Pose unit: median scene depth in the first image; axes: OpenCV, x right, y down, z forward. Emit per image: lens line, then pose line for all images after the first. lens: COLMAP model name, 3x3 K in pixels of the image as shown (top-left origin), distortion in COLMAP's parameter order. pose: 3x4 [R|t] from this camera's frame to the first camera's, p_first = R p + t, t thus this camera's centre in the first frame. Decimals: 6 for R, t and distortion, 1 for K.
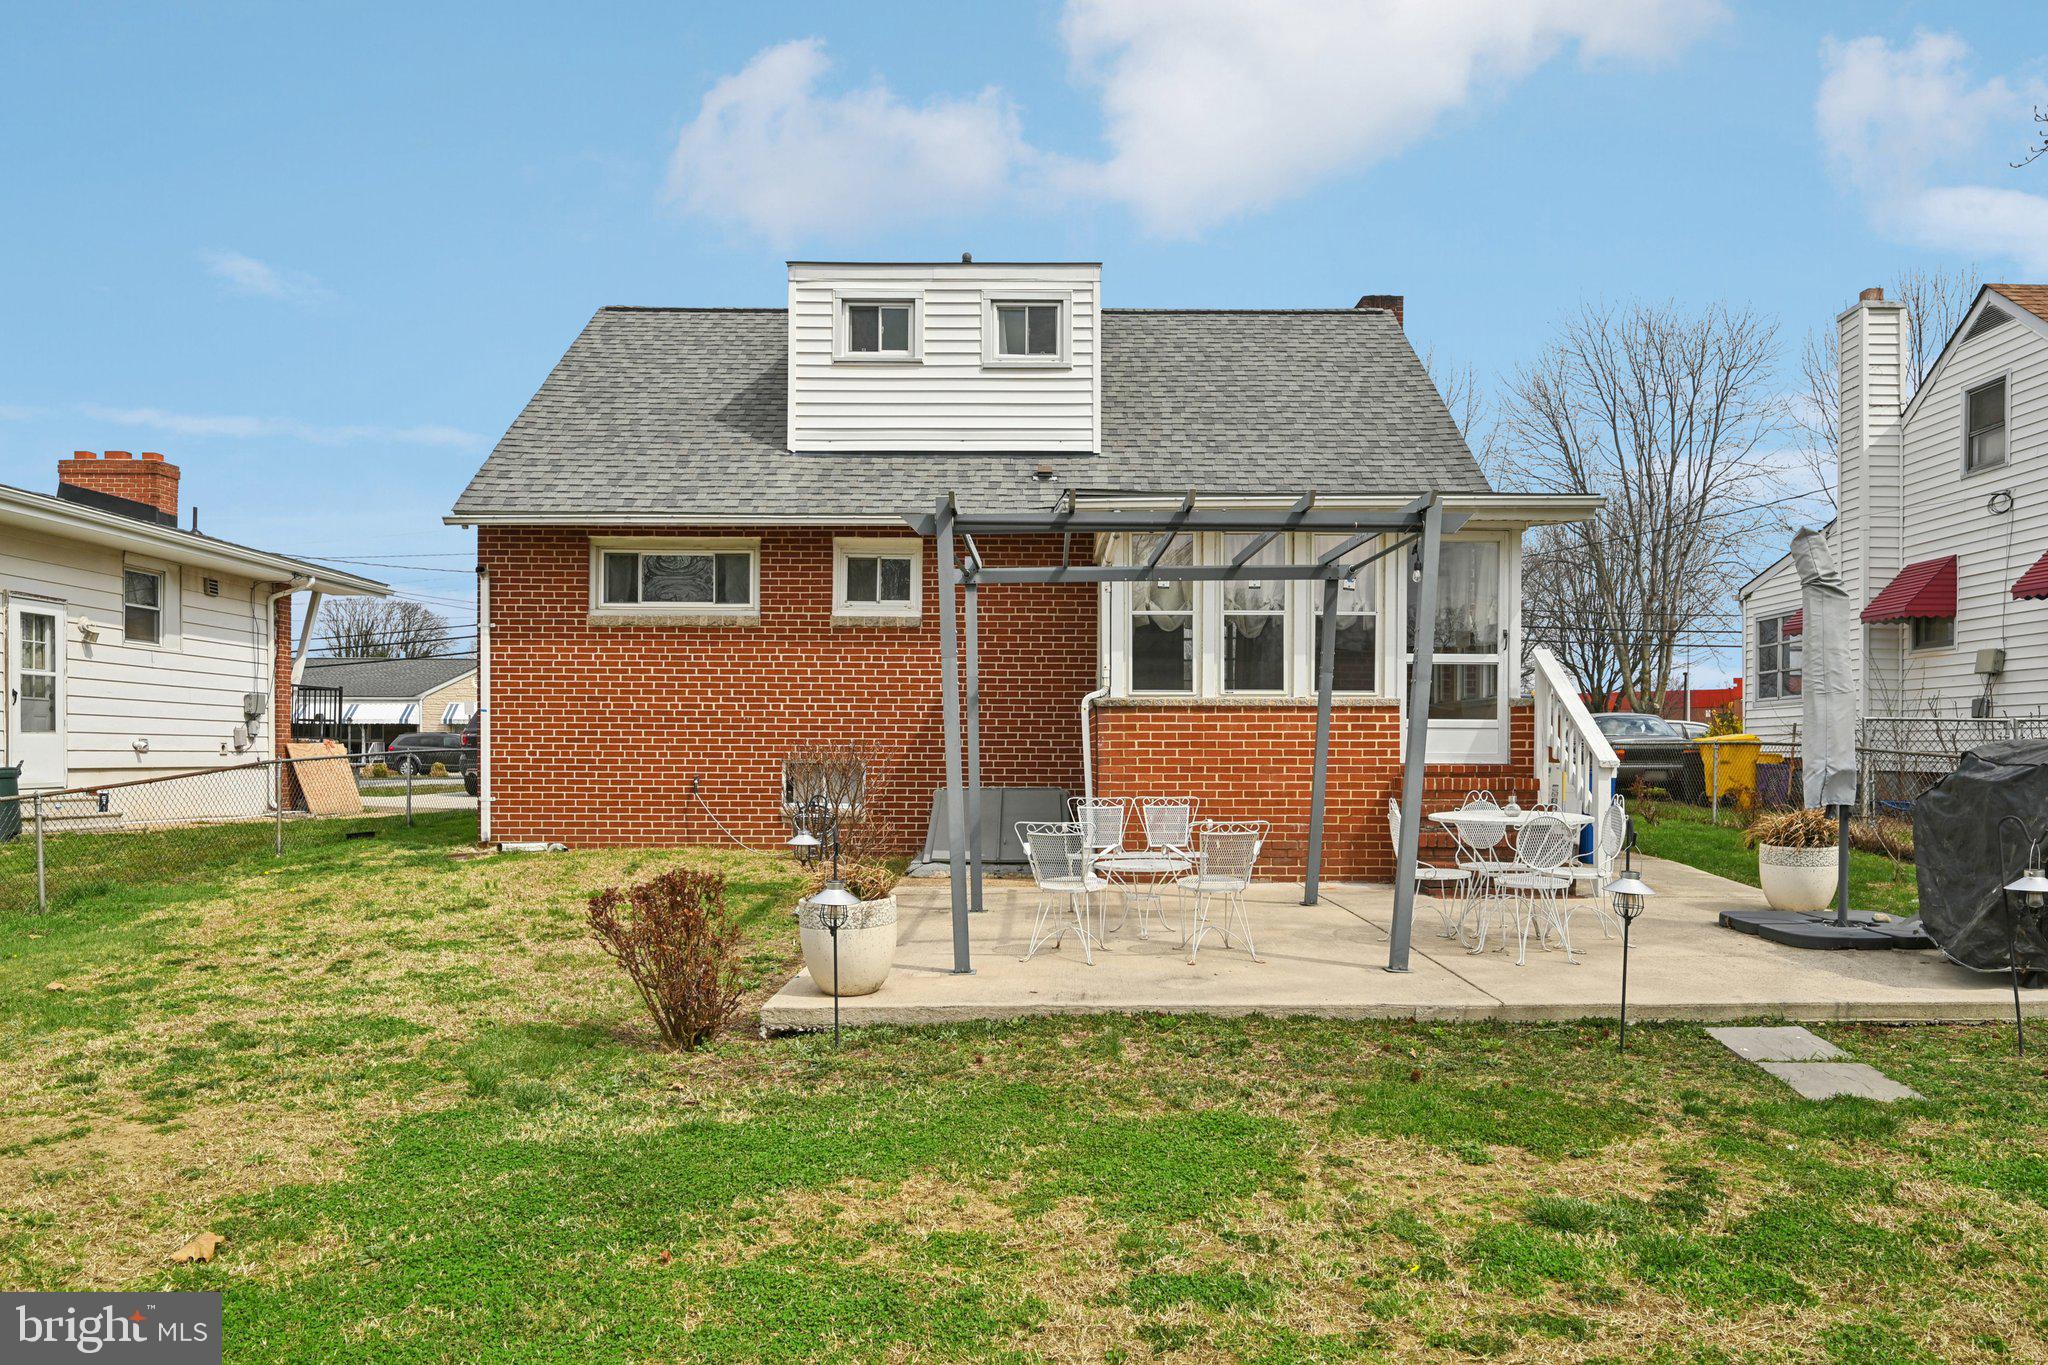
lens RADIAL K [[1417.9, 0, 1031.5], [0, 1417.9, 740.2], [0, 0, 1]] dist [-0.003817, 0.000793]
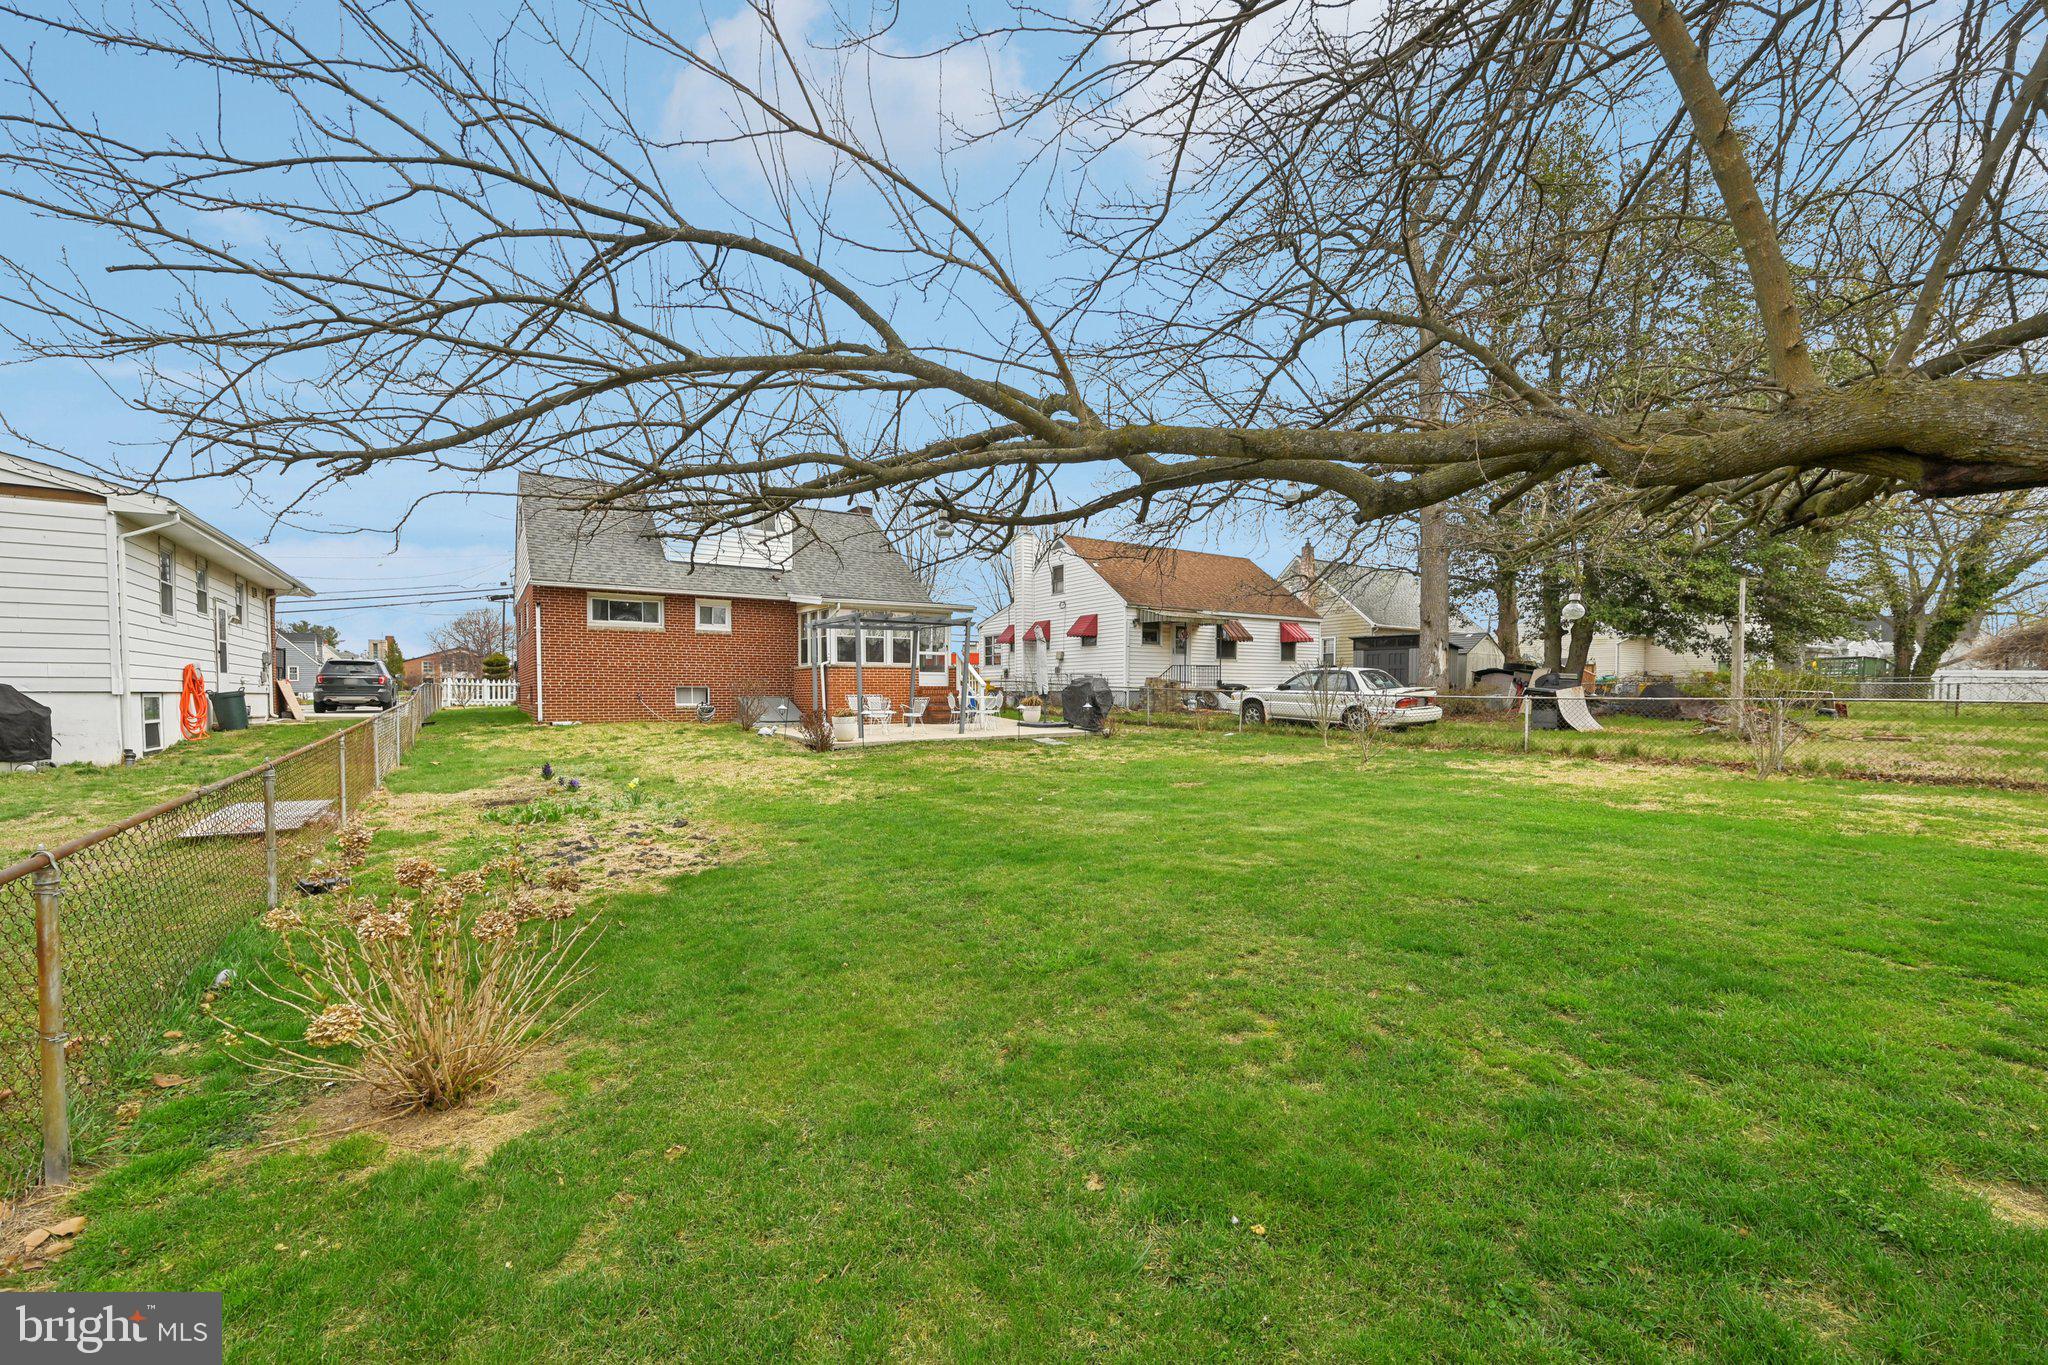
lens RADIAL K [[837.1, 0, 1030.2], [0, 837.1, 731.0], [0, 0, 1]] dist [0.000079, -0.000075]
pose [[0.825772, -0.031383, 0.563130, -0.602504], [0.000624, 0.998501, 0.054732, 0.014675], [-0.564003, -0.044845, 0.824554, -0.709437]]
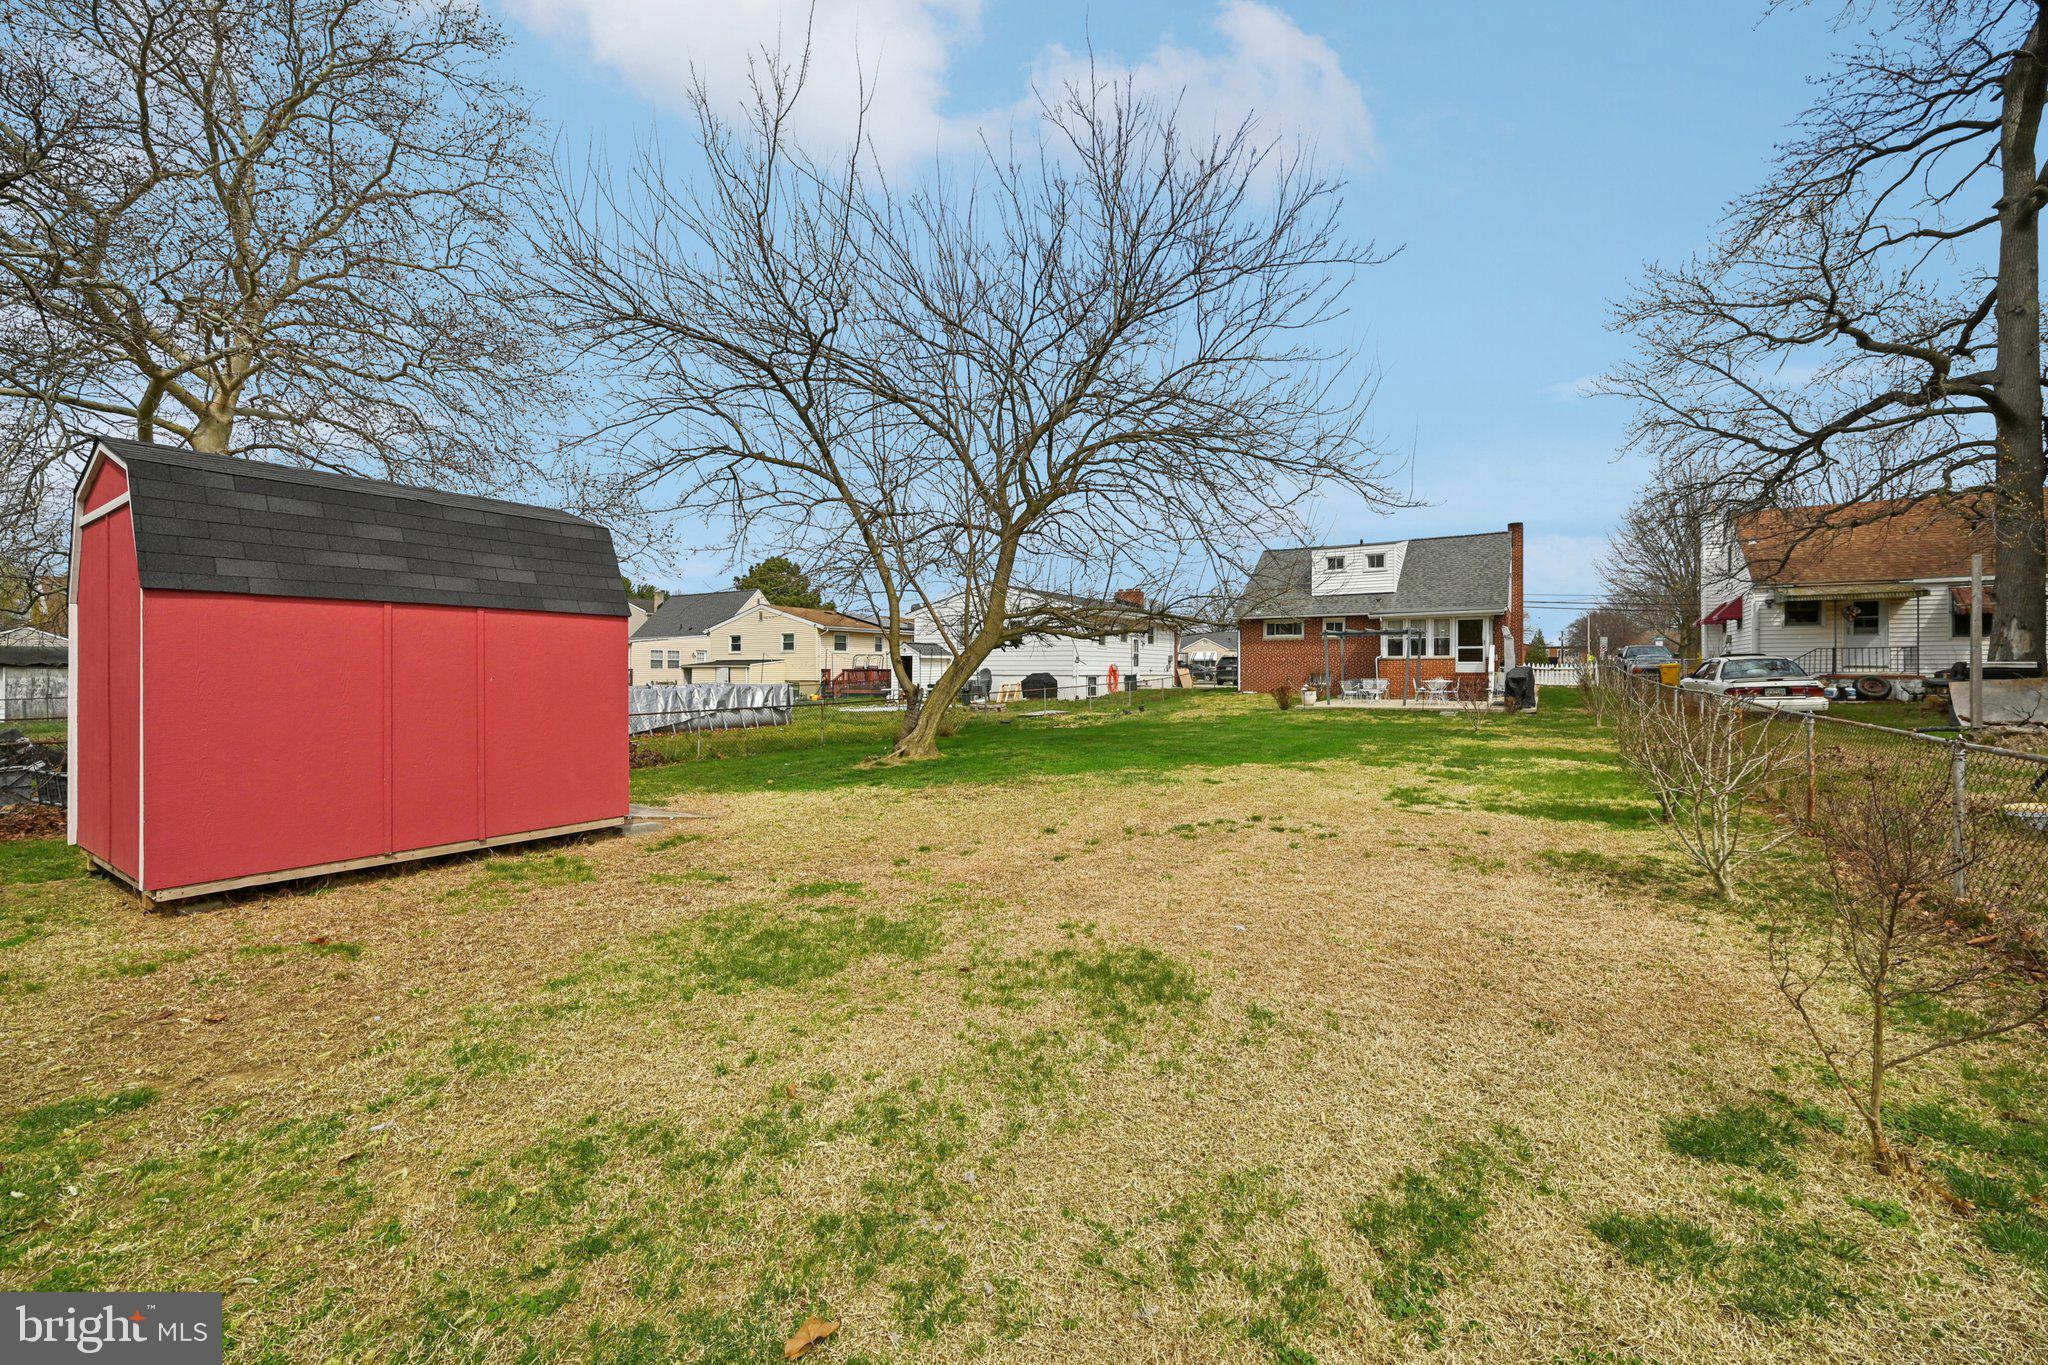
lens RADIAL K [[816.7, 0, 1029.8], [0, 816.7, 687.3], [0, 0, 1]] dist [-0.000679, -0.000292]
pose [[0.862369, 0.007440, -0.506225, 0.403347], [0.005447, 0.999698, 0.023973, -0.004787], [0.506251, -0.023431, 0.862068, -1.816481]]
